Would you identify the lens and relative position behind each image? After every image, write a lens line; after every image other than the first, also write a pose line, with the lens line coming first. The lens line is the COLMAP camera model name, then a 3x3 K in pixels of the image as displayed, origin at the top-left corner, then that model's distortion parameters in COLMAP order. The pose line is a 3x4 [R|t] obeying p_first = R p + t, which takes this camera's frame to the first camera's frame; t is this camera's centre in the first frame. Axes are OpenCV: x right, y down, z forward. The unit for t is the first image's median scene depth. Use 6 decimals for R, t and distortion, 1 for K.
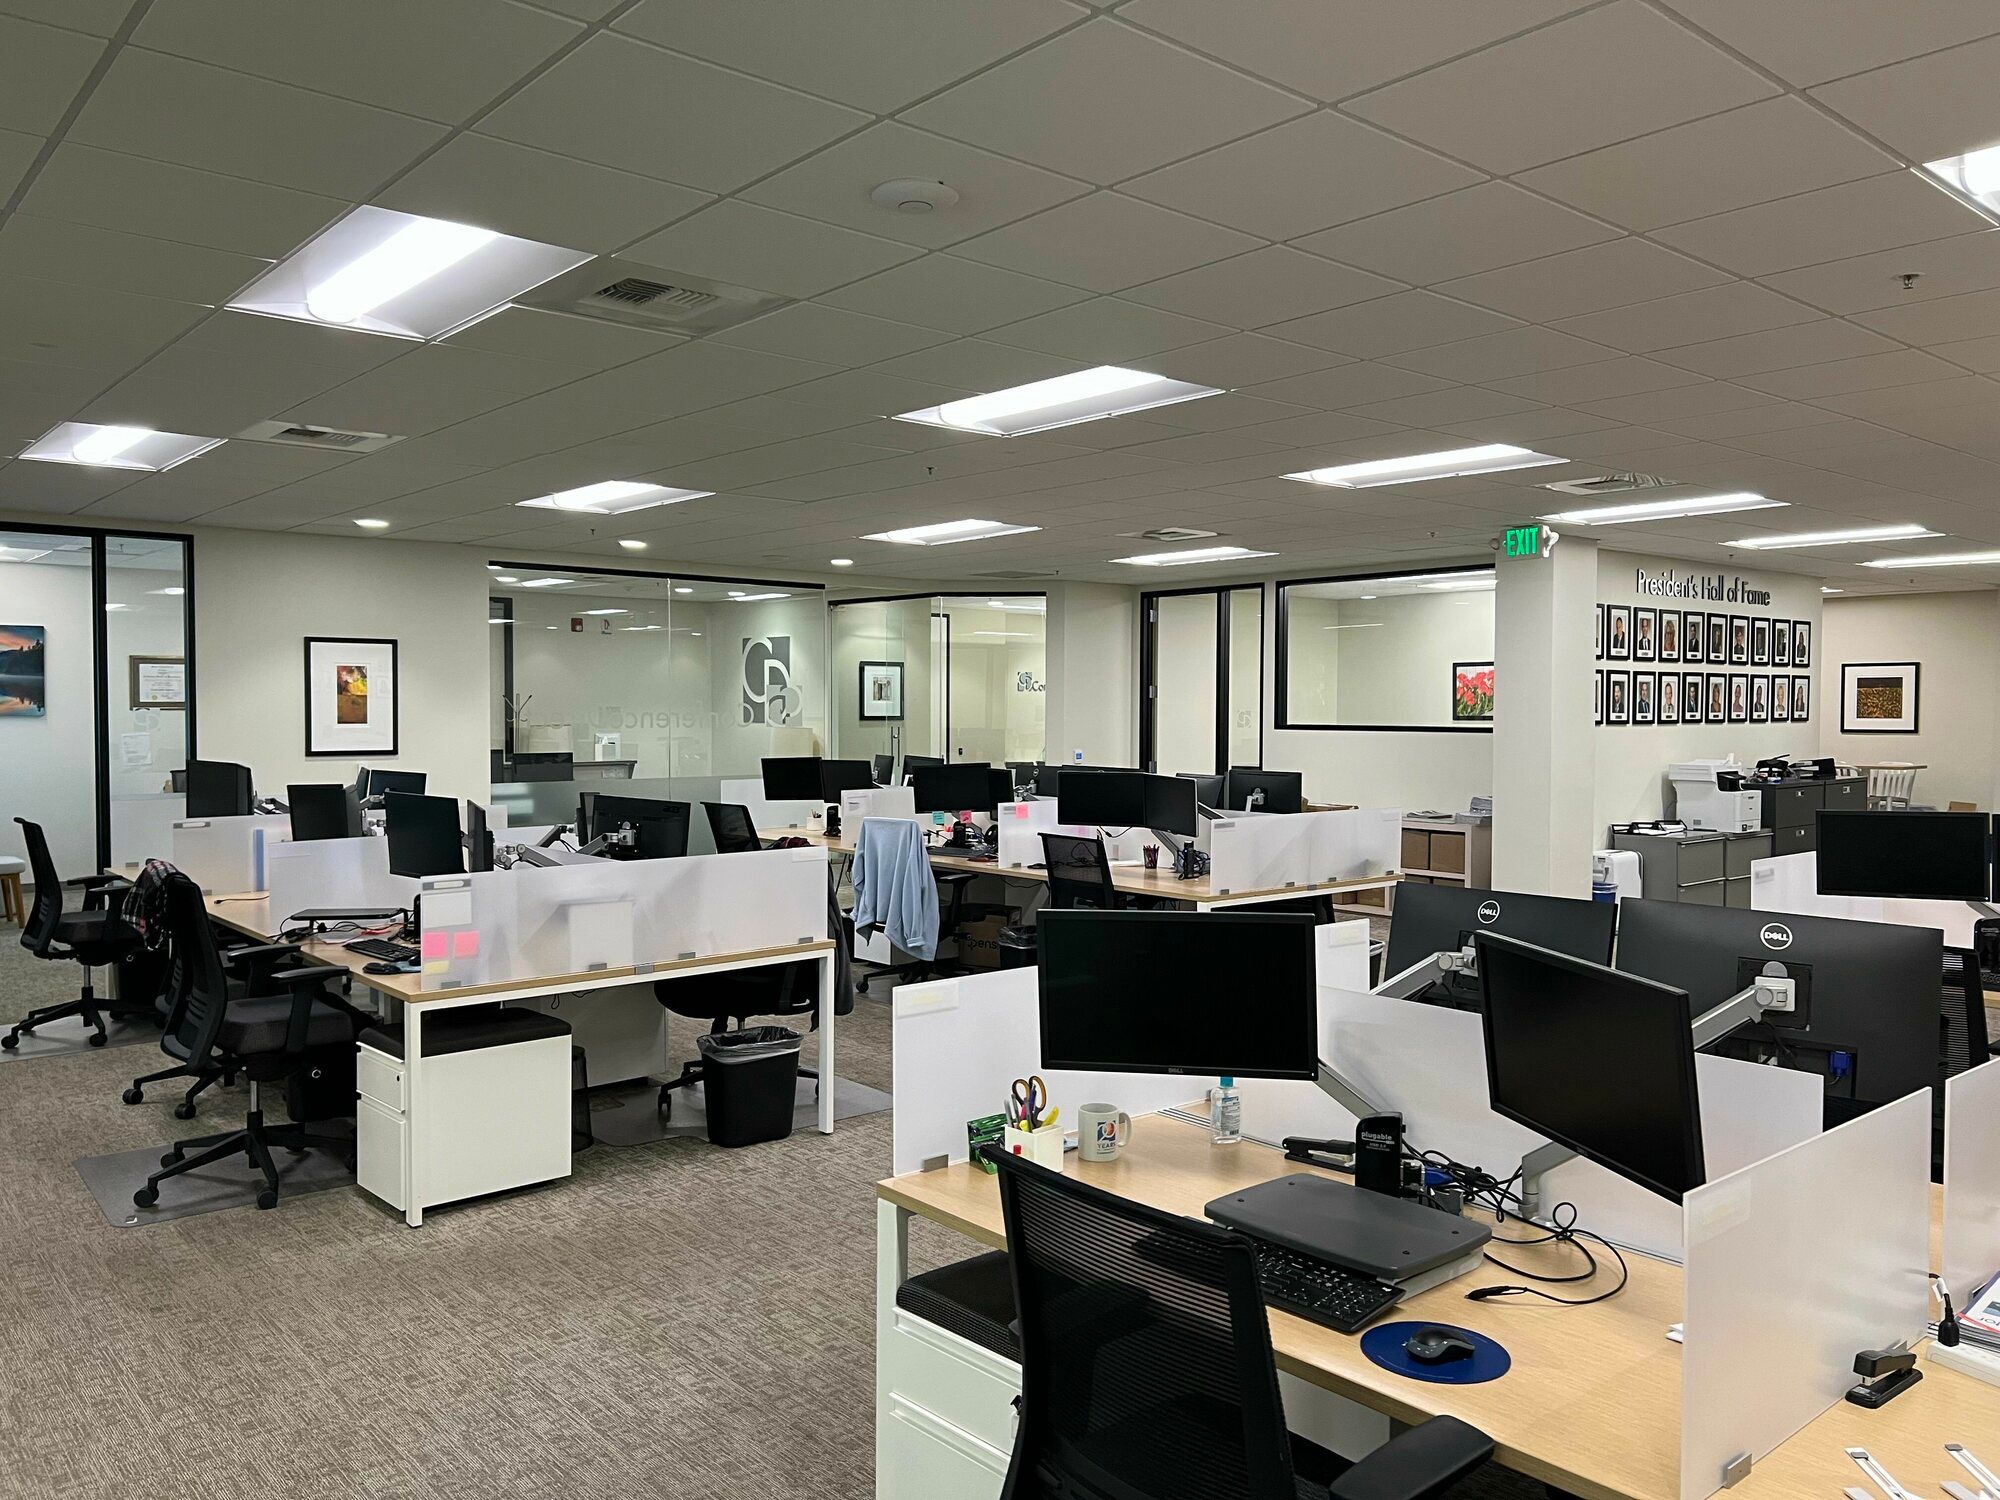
lens RADIAL K [[1506.5, 0, 990.7], [0, 1506.5, 755.7], [0, 0, 1]] dist [0.014076, 0.005155]
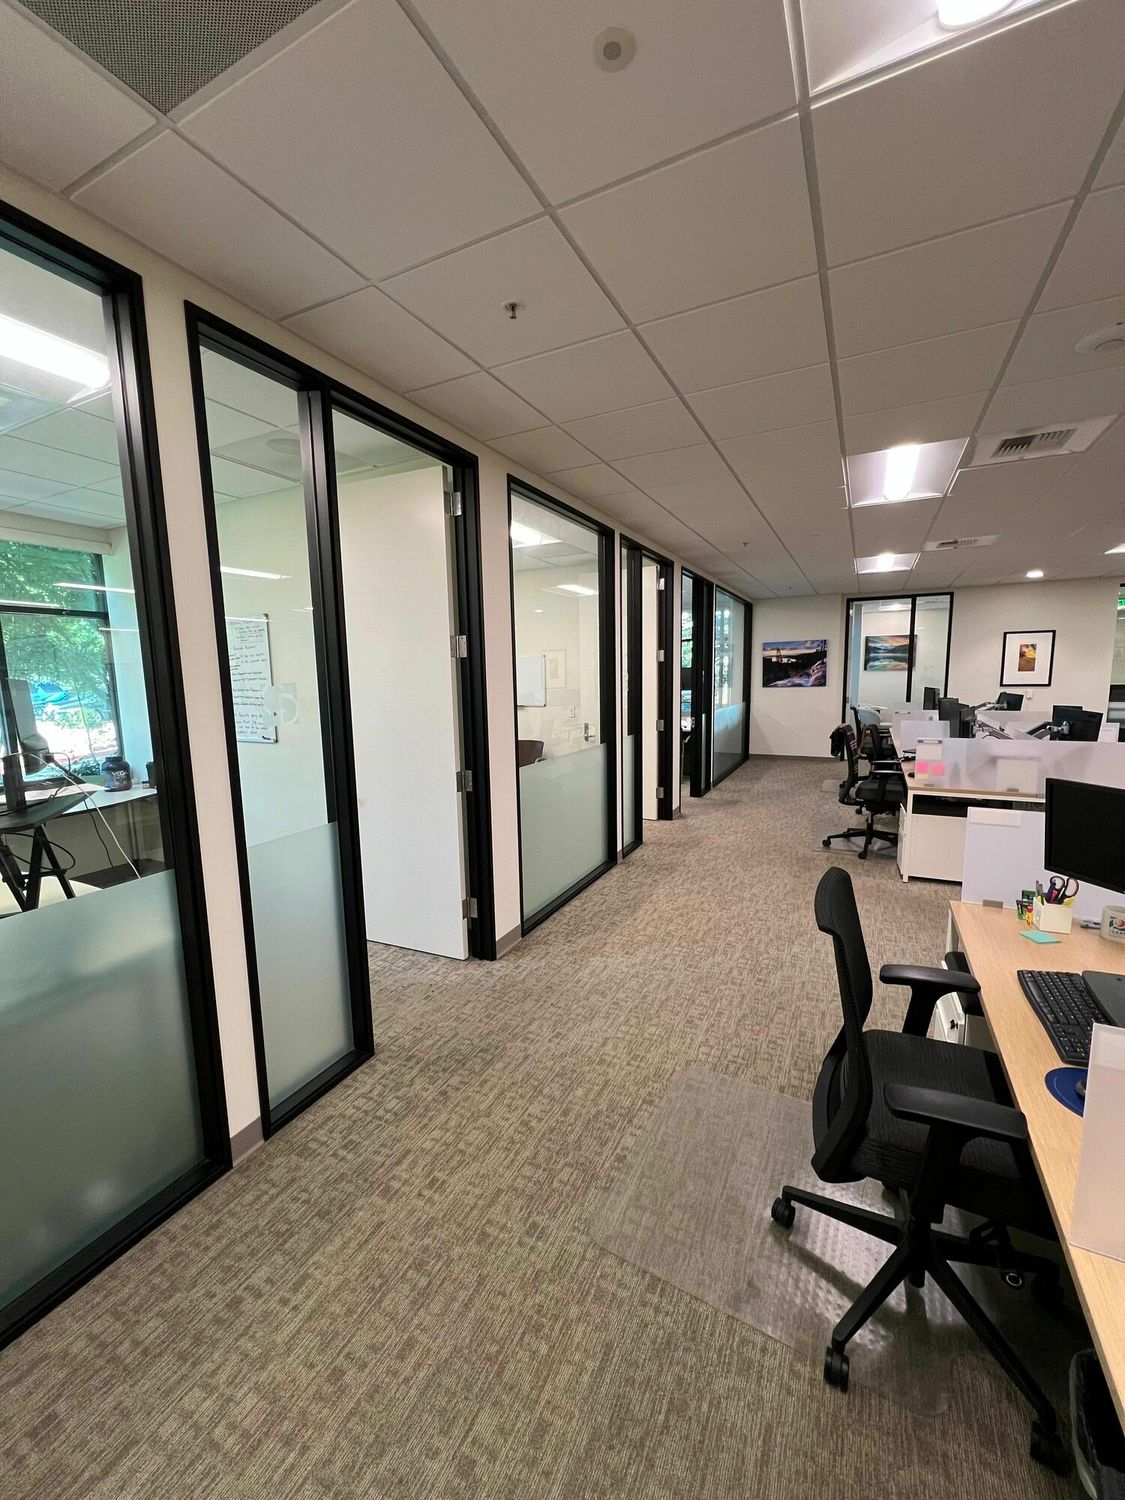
lens RADIAL K [[598.4, 0, 561.6], [0, 598.4, 747.6], [0, 0, 1]] dist [0.001782, 0.000055]
pose [[0.383089, 0.107844, -0.917394, 0.177747], [-0.013974, 0.993724, 0.110981, 0.001700], [0.923606, -0.029696, 0.382192, 0.098219]]
